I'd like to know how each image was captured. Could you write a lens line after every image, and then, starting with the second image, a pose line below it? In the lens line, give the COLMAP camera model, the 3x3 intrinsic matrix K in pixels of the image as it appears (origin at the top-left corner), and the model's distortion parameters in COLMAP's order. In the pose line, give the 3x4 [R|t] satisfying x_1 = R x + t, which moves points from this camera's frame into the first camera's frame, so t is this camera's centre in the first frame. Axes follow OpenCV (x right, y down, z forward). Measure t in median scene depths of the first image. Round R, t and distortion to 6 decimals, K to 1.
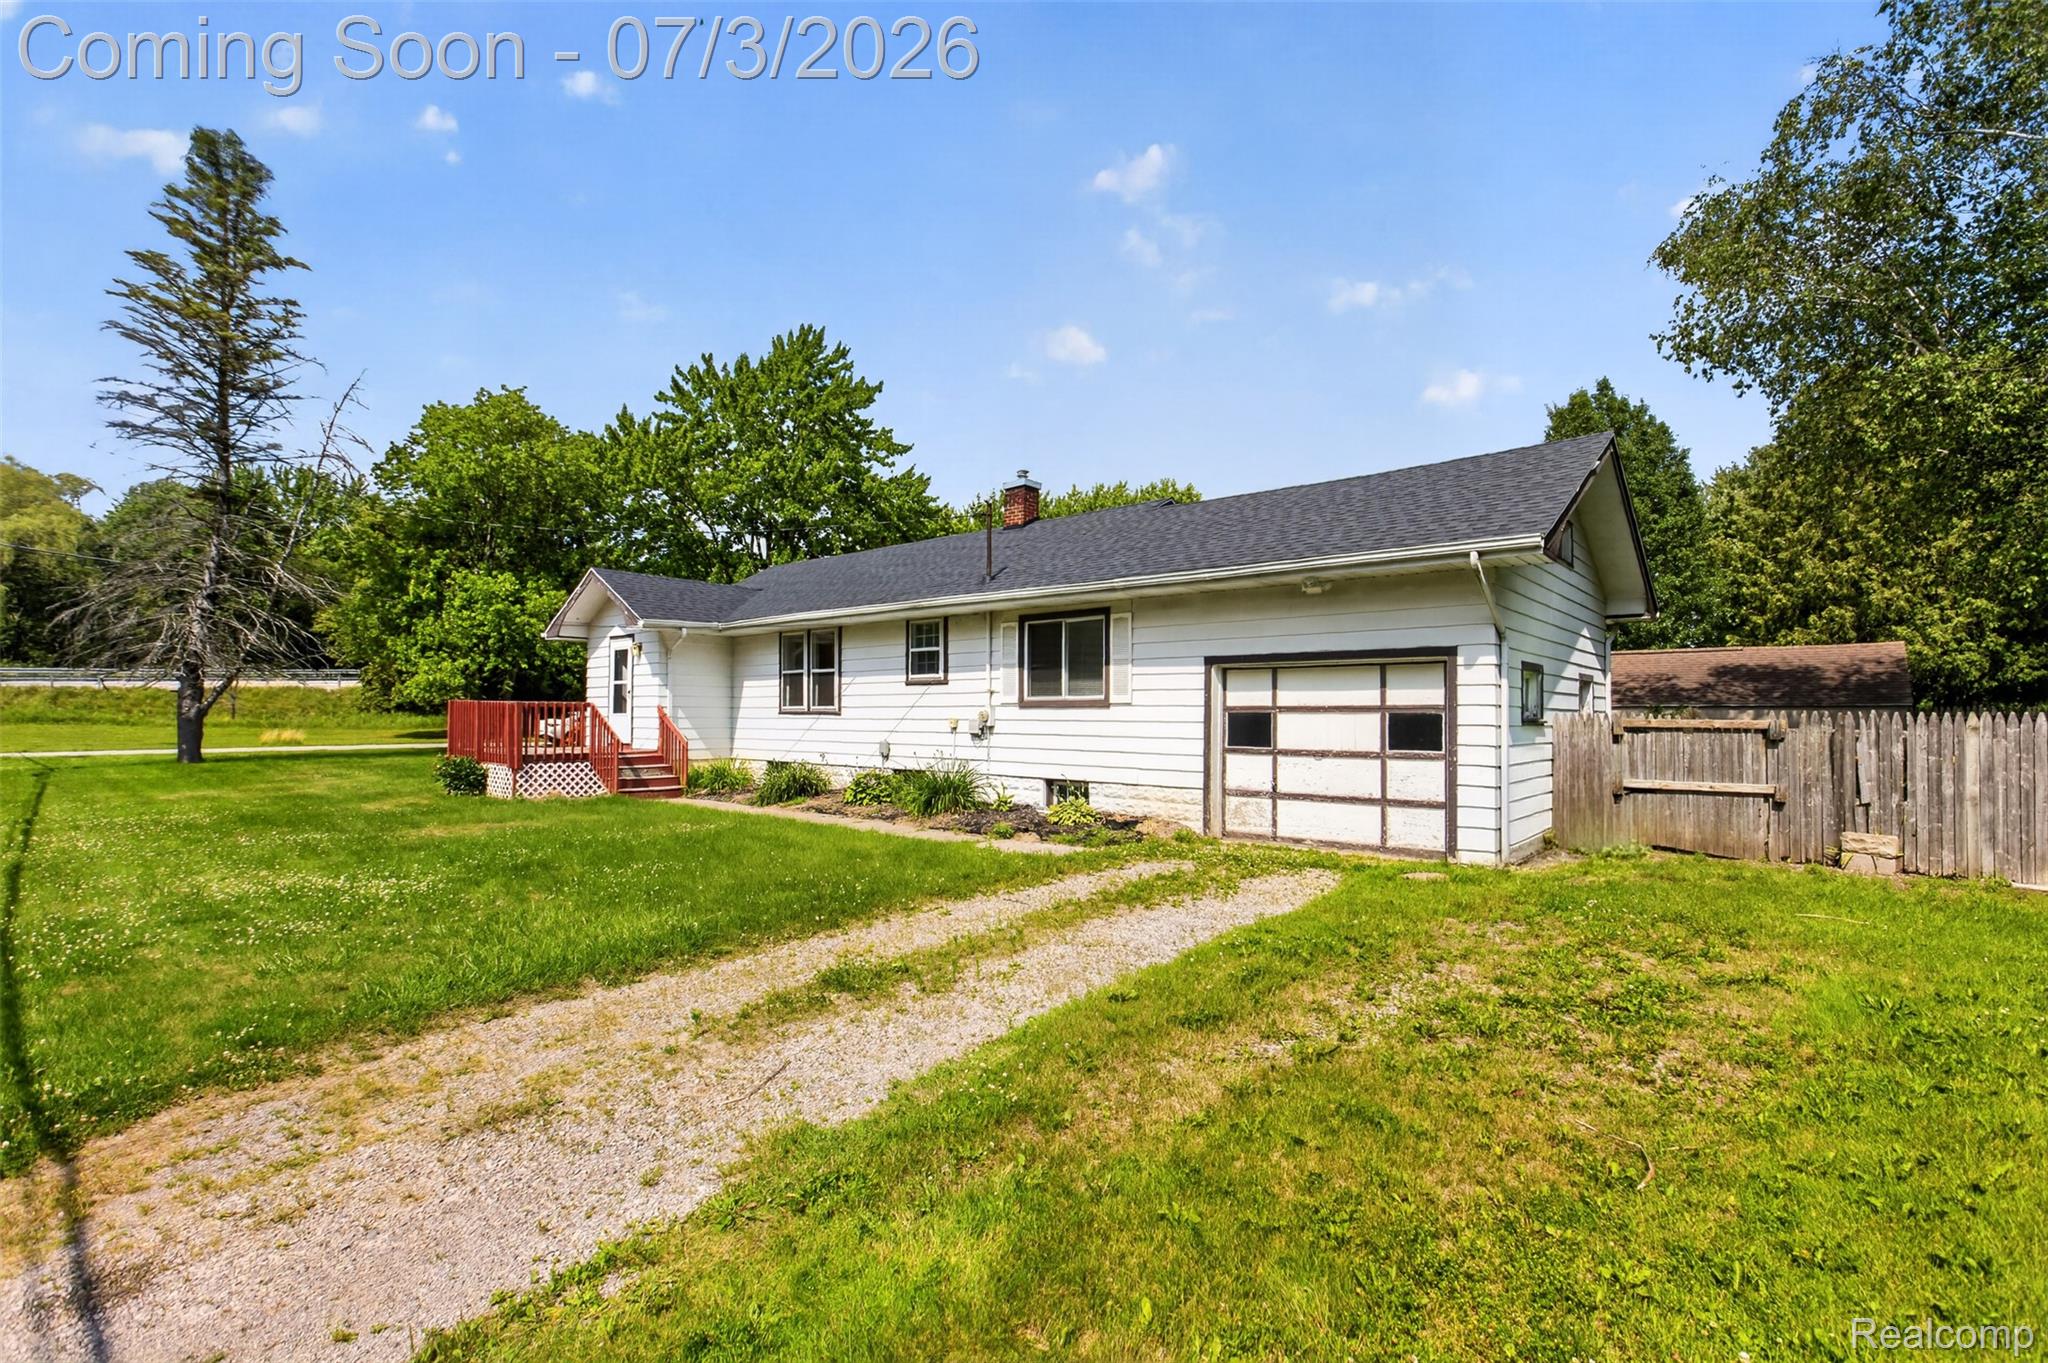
lens RADIAL K [[958.6, 0, 1030.7], [0, 958.6, 655.7], [0, 0, 1]] dist [-0.048375, 0.018268]
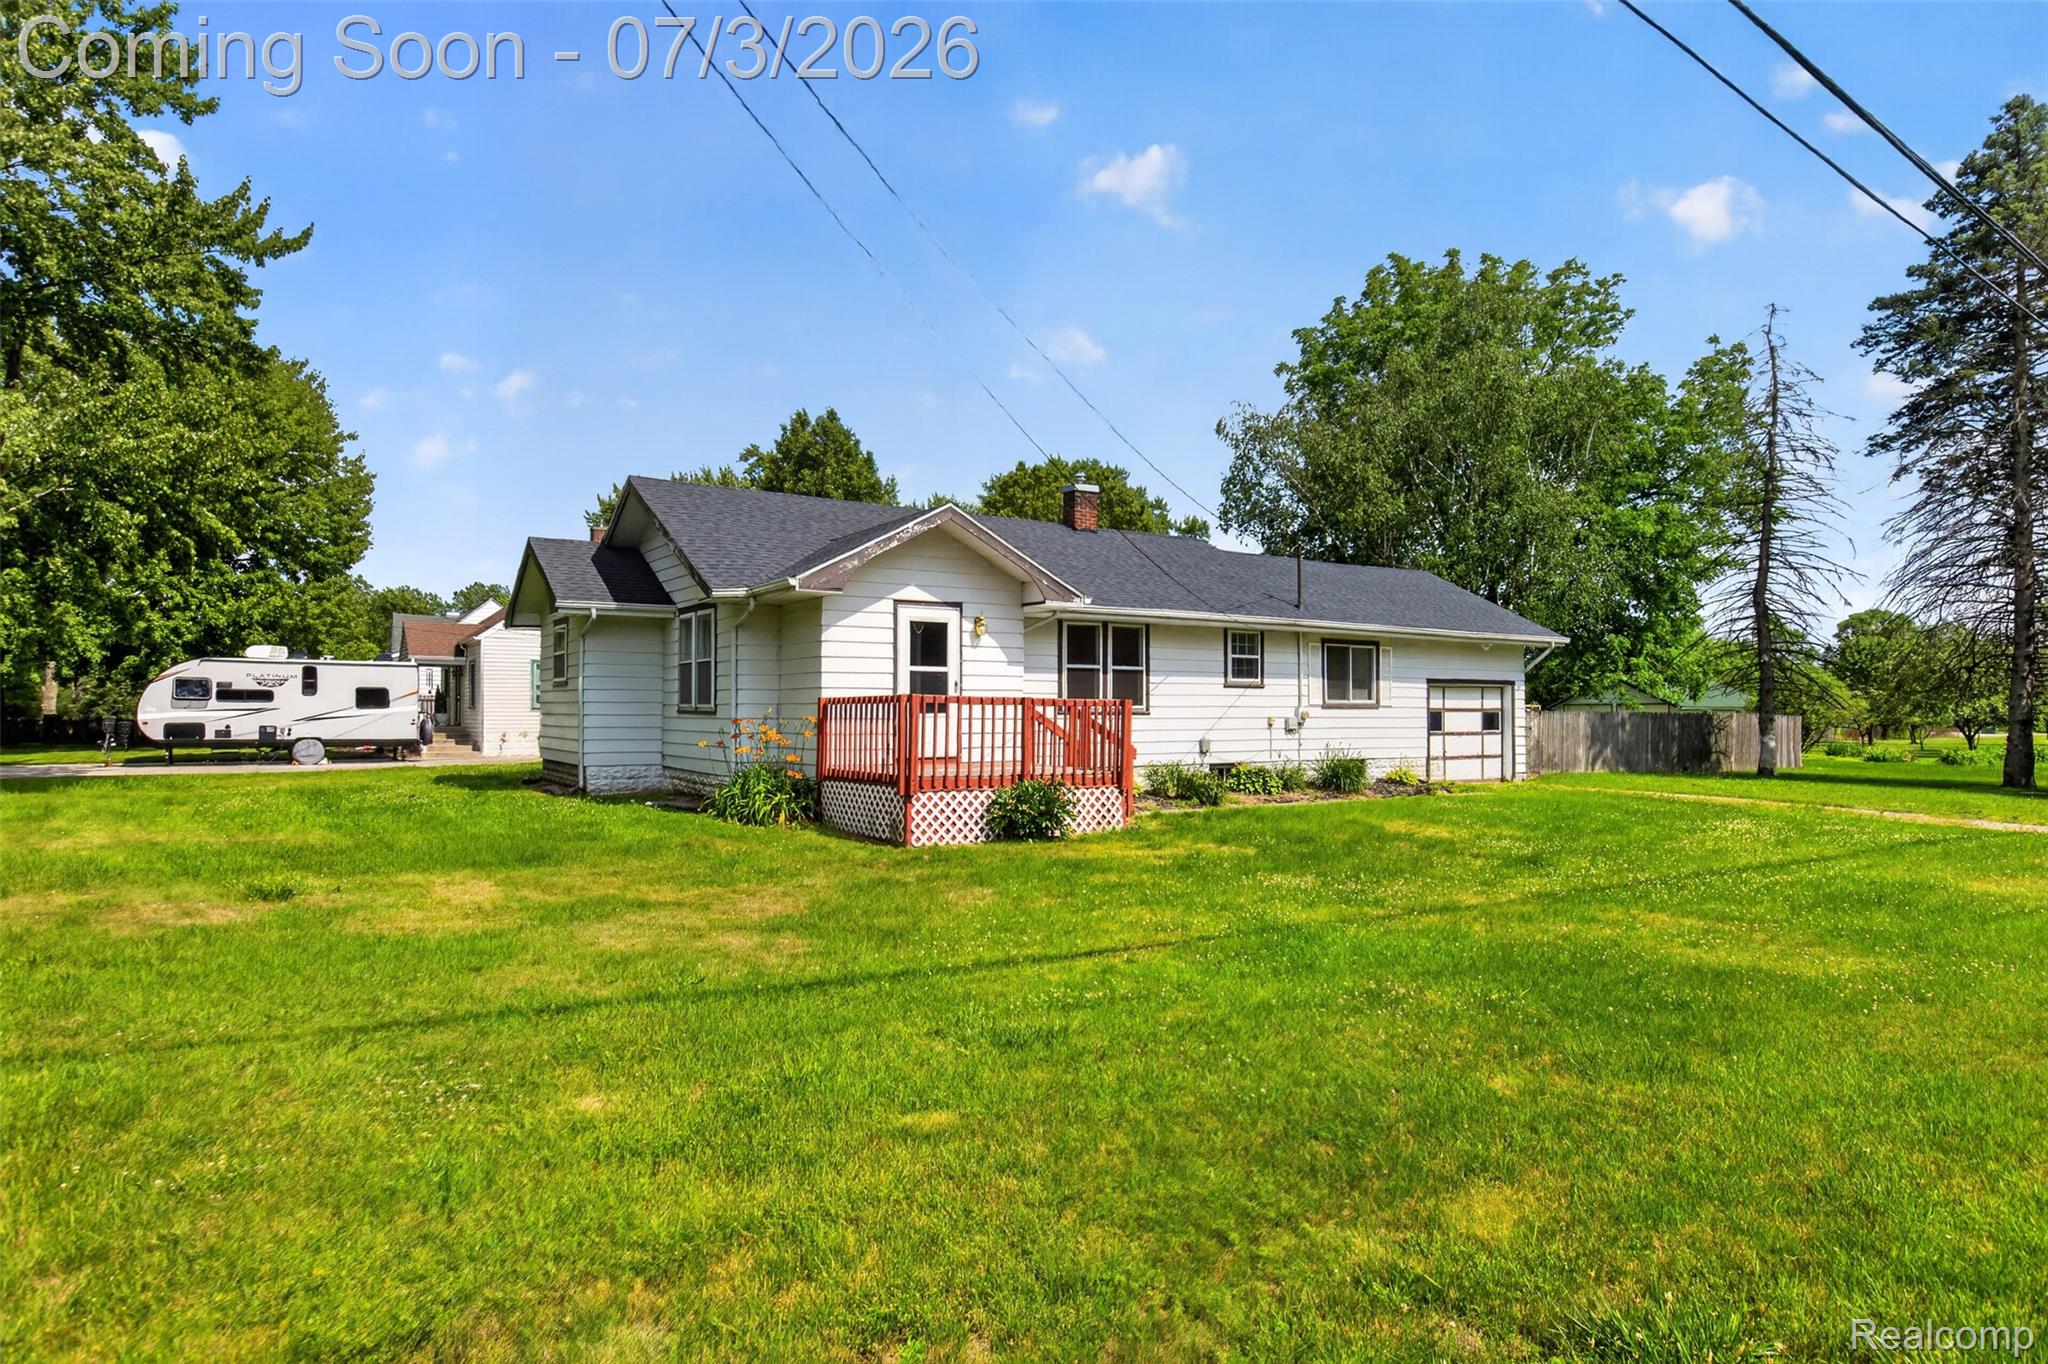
lens RADIAL K [[958.6, 0, 1030.7], [0, 958.6, 656.2], [0, 0, 1]] dist [-0.048375, 0.018268]
pose [[0.322755, 0.064181, 0.944304, -1.388122], [-0.049112, 0.997490, -0.051010, 0.069500], [-0.945208, -0.029913, 0.325097, 0.952625]]
